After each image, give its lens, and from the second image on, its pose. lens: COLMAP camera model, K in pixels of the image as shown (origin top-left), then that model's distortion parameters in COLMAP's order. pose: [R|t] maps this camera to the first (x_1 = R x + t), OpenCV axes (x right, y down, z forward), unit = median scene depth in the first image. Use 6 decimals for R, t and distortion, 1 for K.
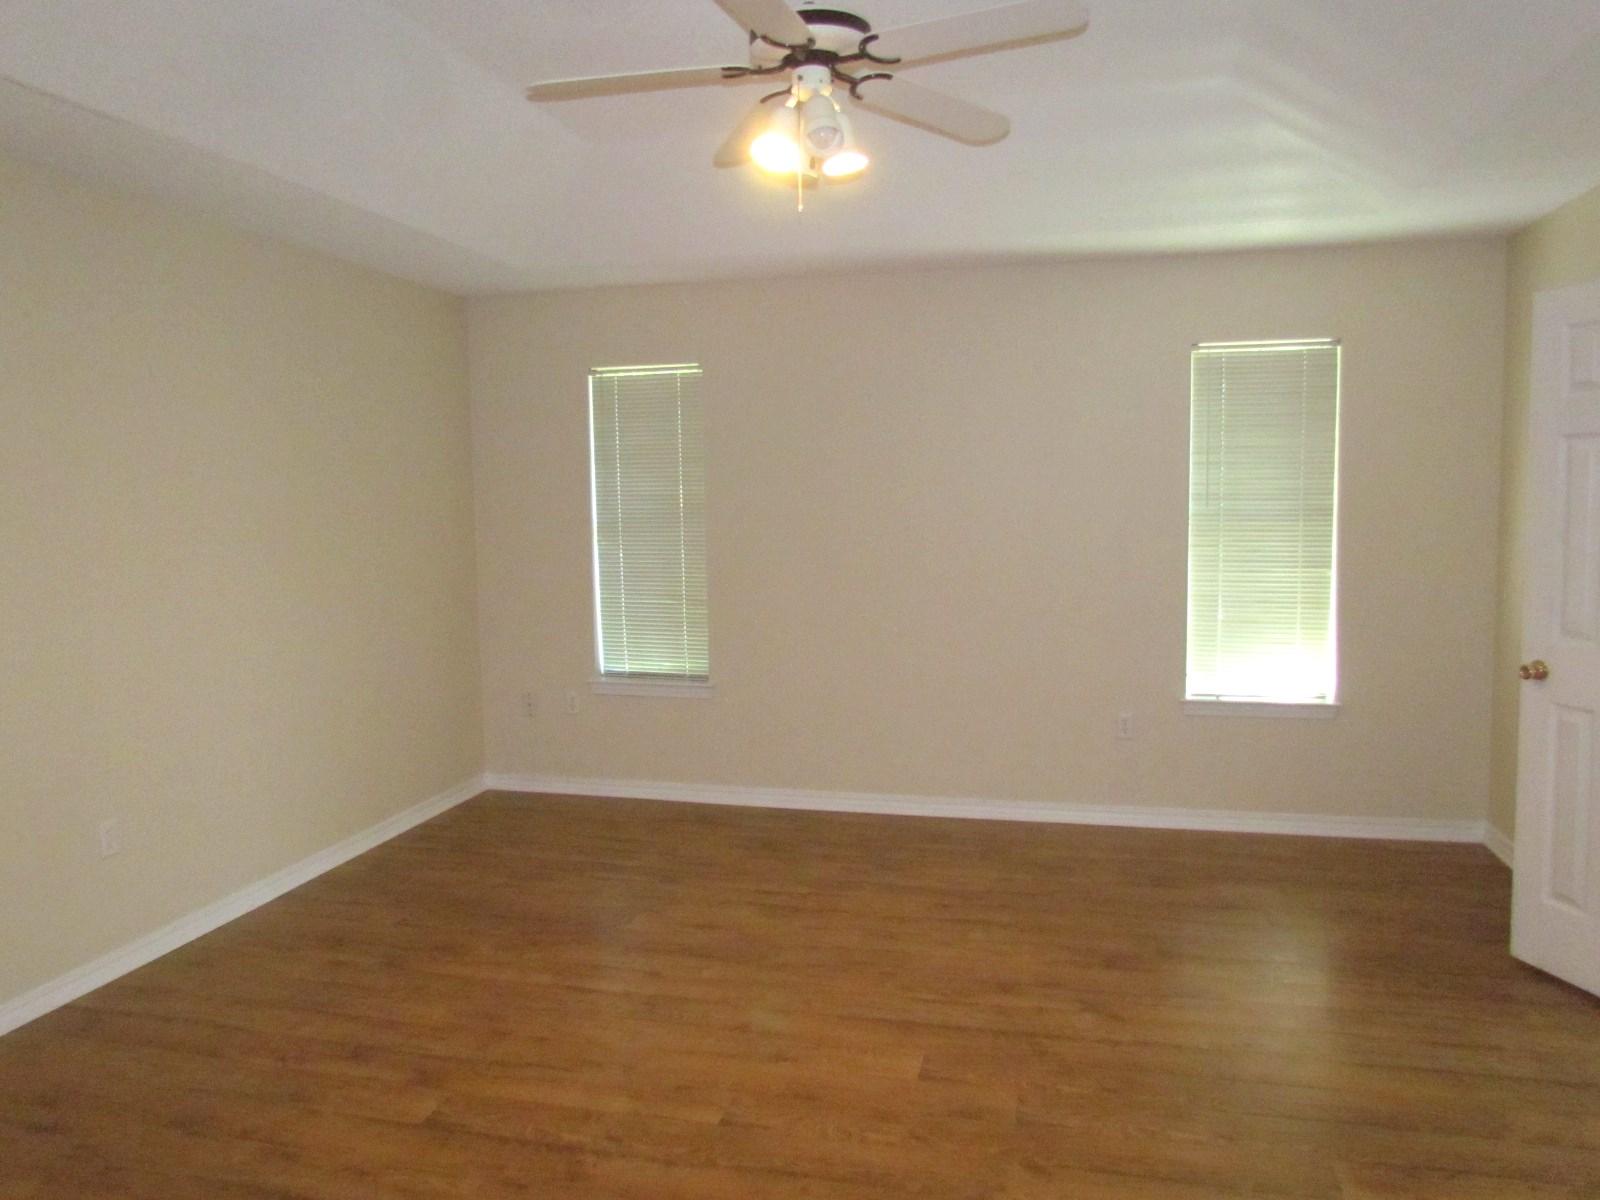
lens RADIAL K [[1131.6, 0, 802.8], [0, 1131.6, 592.6], [0, 0, 1]] dist [-0.033123, 0.011027]
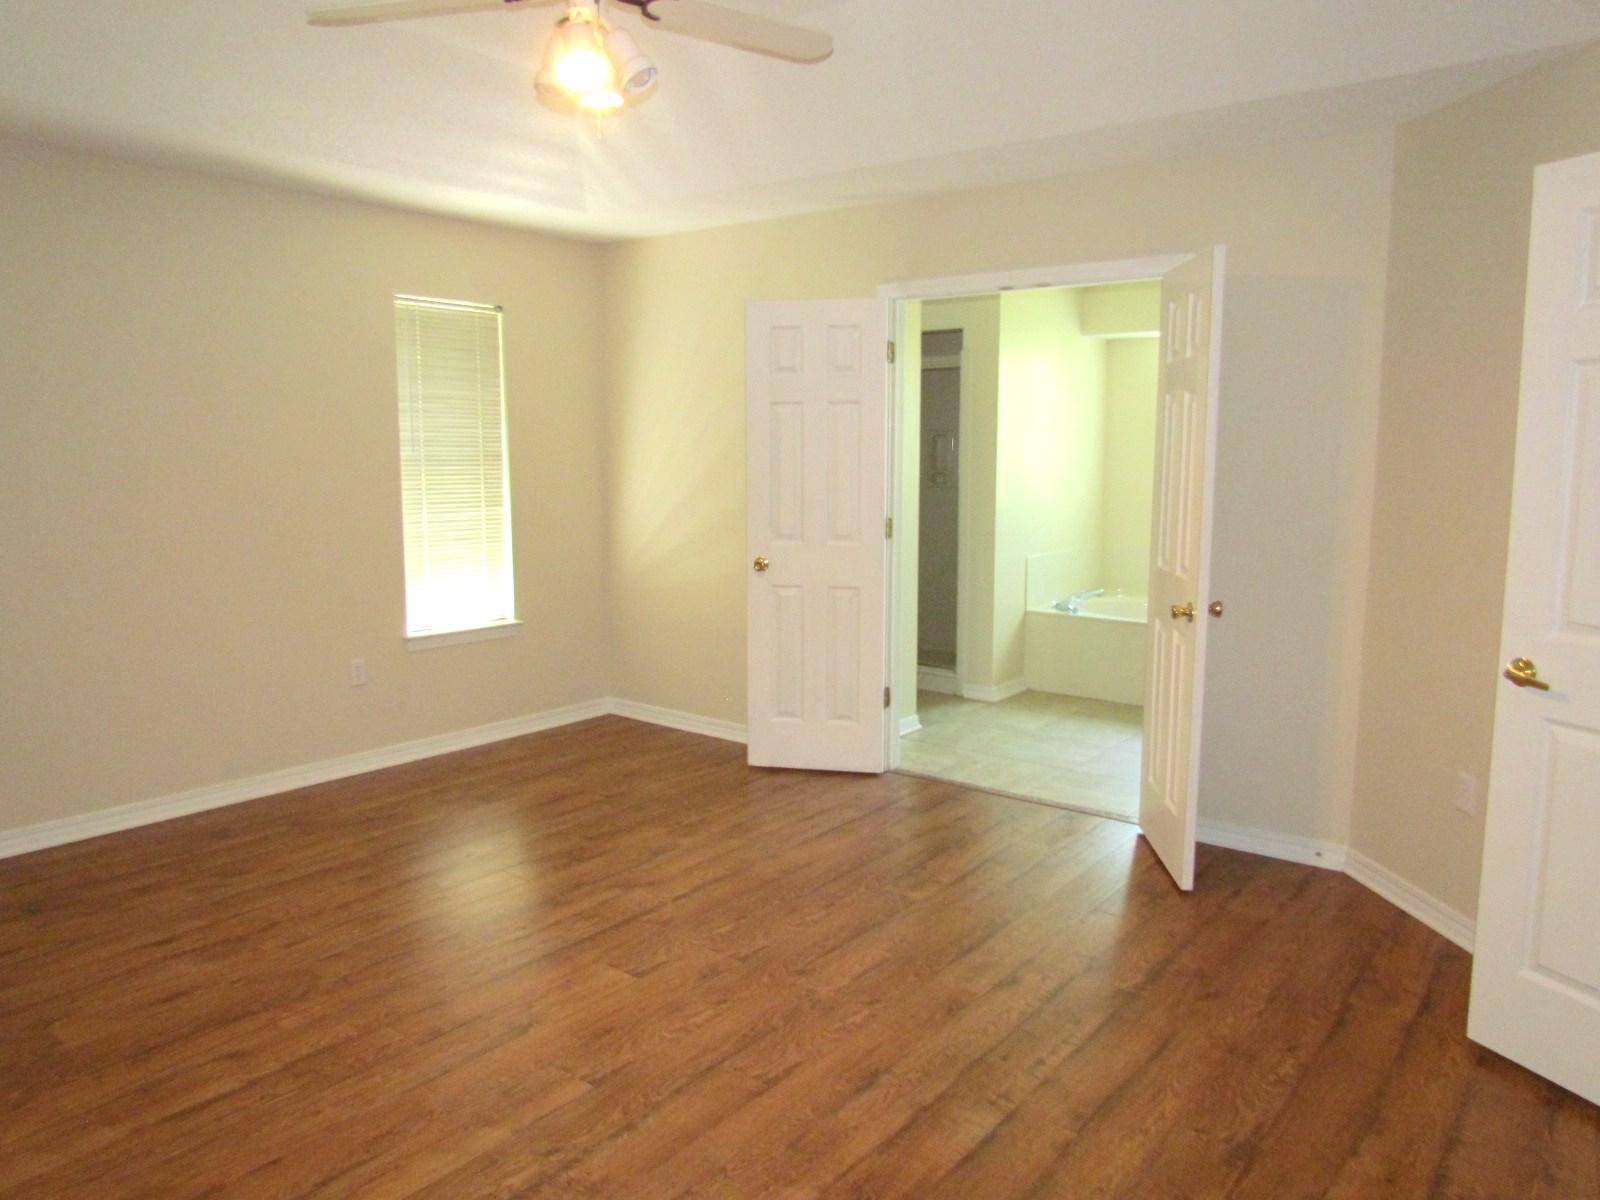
lens RADIAL K [[1131.6, 0, 787.7], [0, 1131.6, 599.4], [0, 0, 1]] dist [-0.033123, 0.011027]
pose [[0.415708, -0.107501, 0.903123, -0.613572], [0.066808, 0.993917, 0.087556, -0.011105], [-0.907041, 0.023938, 0.420361, 0.321097]]
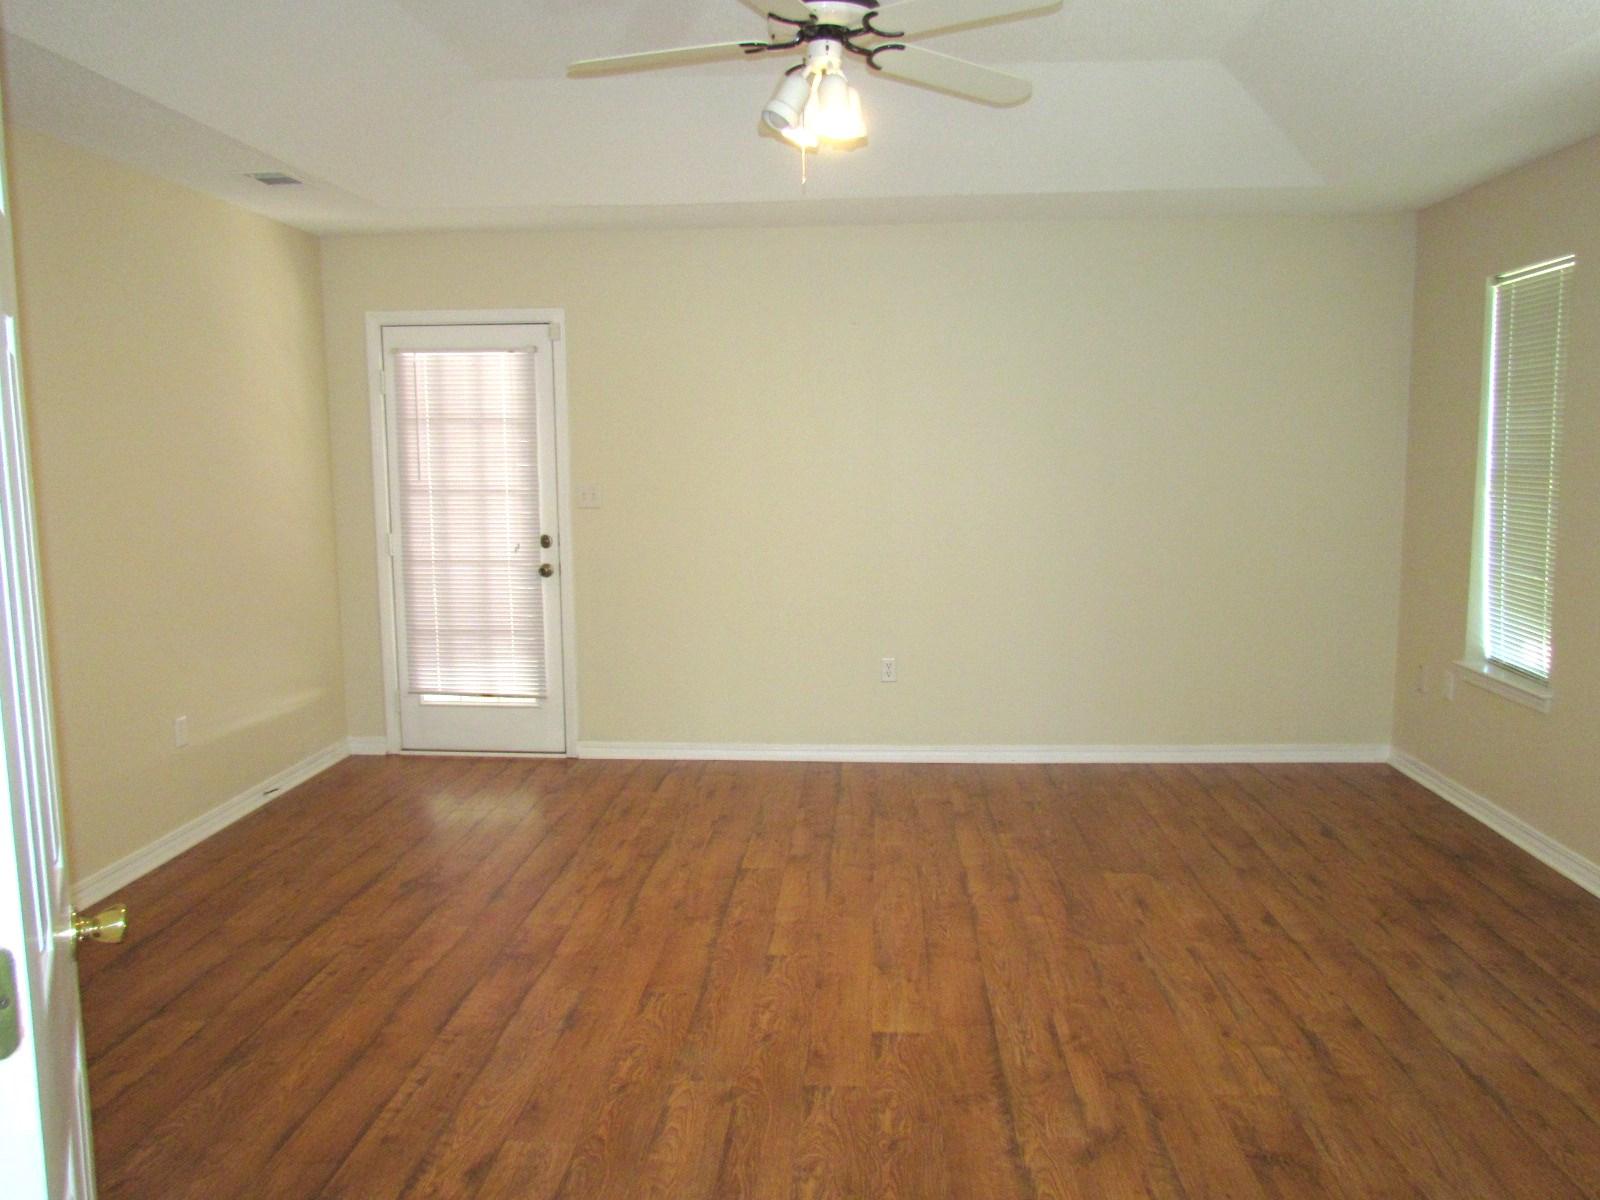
lens RADIAL K [[1148.0, 0, 799.2], [0, 1148.0, 594.1], [0, 0, 1]] dist [-0.024493, 0.007218]
pose [[0.179933, 0.137551, -0.974014, 0.809421], [-0.079633, 0.988962, 0.124951, -0.057171], [0.980450, 0.055081, 0.188900, 0.571323]]
